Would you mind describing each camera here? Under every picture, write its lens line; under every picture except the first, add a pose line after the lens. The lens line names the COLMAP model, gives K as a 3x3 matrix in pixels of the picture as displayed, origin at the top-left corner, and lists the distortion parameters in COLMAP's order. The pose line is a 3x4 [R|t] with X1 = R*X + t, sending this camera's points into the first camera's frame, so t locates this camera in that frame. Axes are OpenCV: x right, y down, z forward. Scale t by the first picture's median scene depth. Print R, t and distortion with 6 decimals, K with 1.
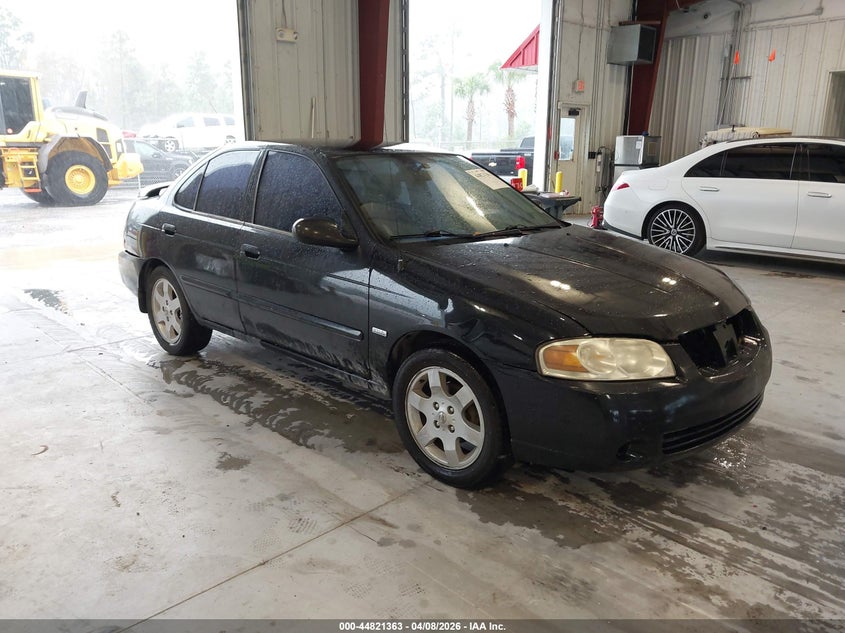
lens RADIAL K [[660.2, 0, 423.0], [0, 660.2, 315.8], [0, 0, 1]] dist [0.016919, -0.029271]
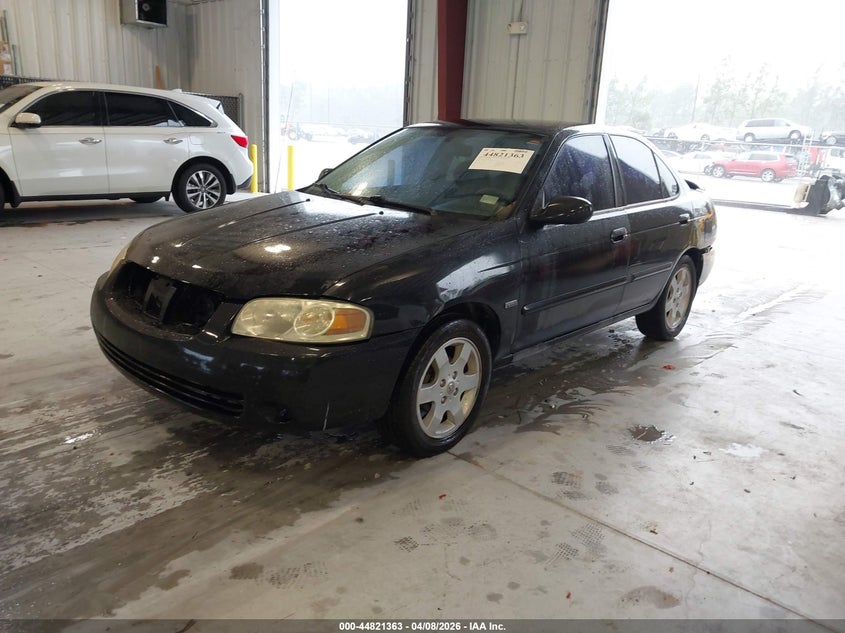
lens RADIAL K [[660.2, 0, 419.9], [0, 660.2, 315.0], [0, 0, 1]] dist [0.016919, -0.029271]
pose [[0.058379, 0.269217, -0.961308, 1.299357], [-0.299813, 0.923226, 0.240345, -0.263790], [0.952210, 0.274182, 0.134612, 1.128573]]
